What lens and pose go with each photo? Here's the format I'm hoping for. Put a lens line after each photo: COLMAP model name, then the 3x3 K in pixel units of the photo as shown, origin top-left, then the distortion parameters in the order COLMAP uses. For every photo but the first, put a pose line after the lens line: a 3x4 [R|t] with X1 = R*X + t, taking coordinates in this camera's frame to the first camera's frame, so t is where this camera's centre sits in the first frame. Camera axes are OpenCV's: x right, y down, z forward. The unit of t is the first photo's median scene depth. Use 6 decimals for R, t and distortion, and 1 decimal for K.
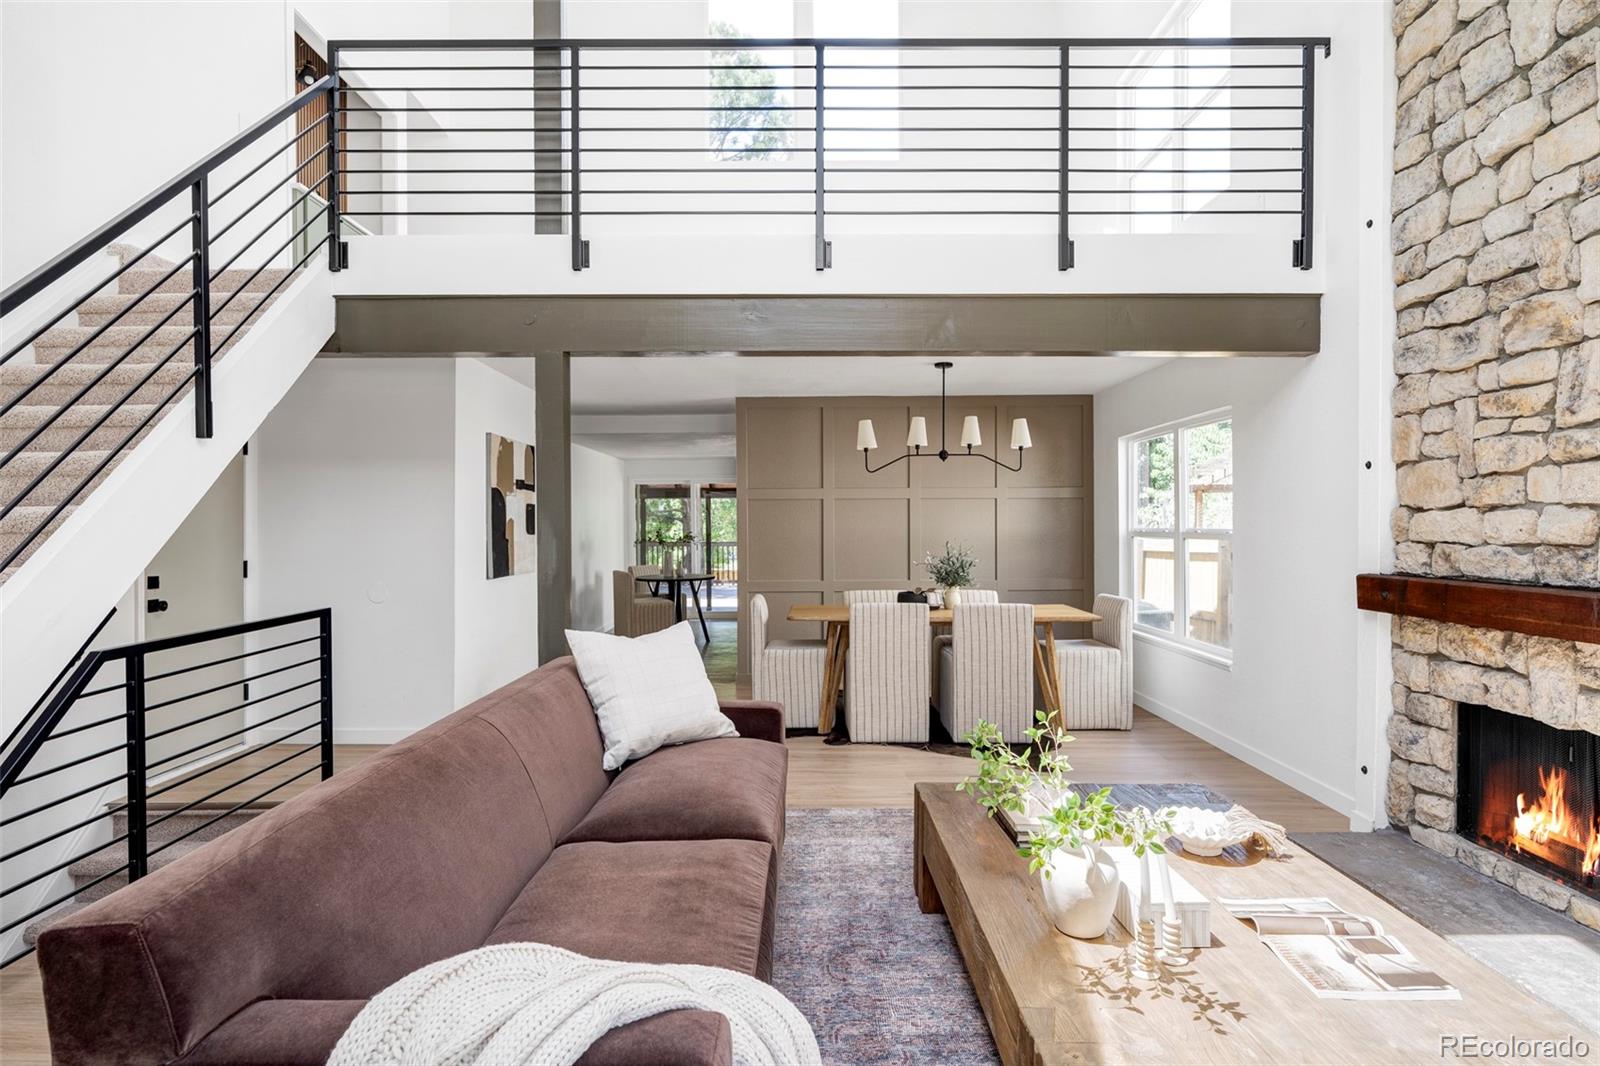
lens RADIAL K [[838.4, 0, 786.4], [0, 838.4, 529.3], [0, 0, 1]] dist [-0.010567, 0.010744]
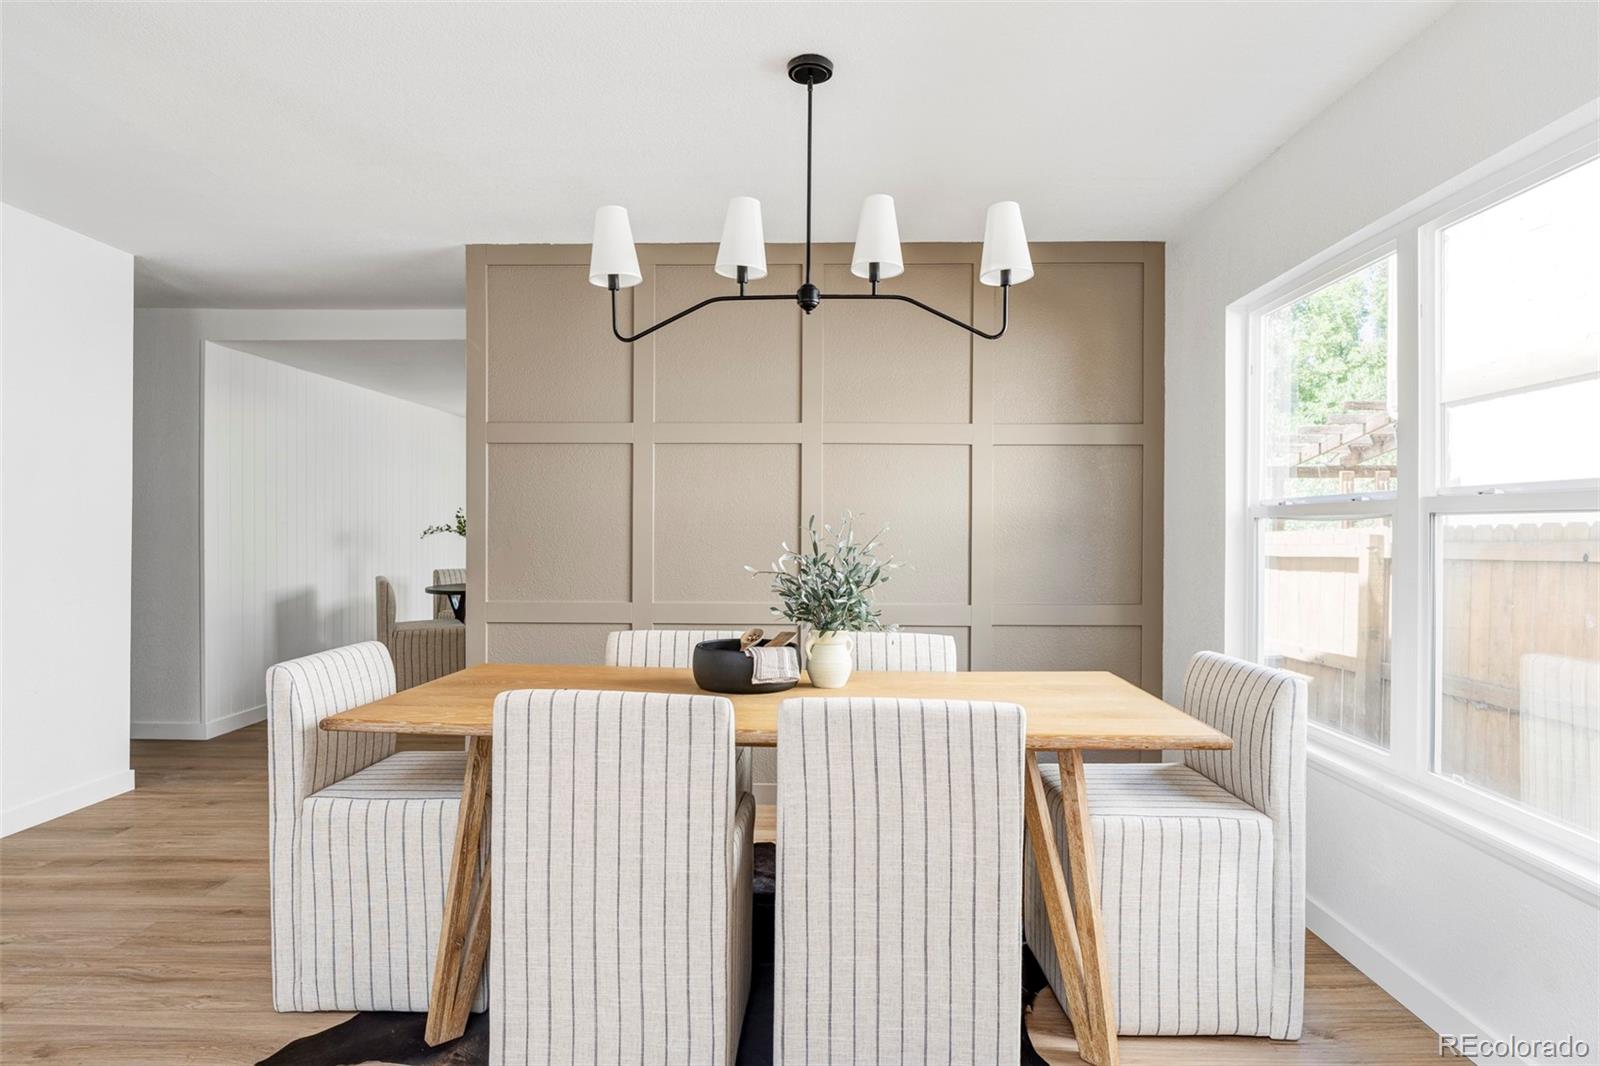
lens RADIAL K [[838.4, 0, 791.2], [0, 838.4, 529.9], [0, 0, 1]] dist [-0.010567, 0.010744]
pose [[0.999720, 0.010288, -0.021292, 0.321023], [-0.010317, 0.999946, -0.001236, 0.036002], [0.021278, 0.001455, 0.999773, 1.028577]]
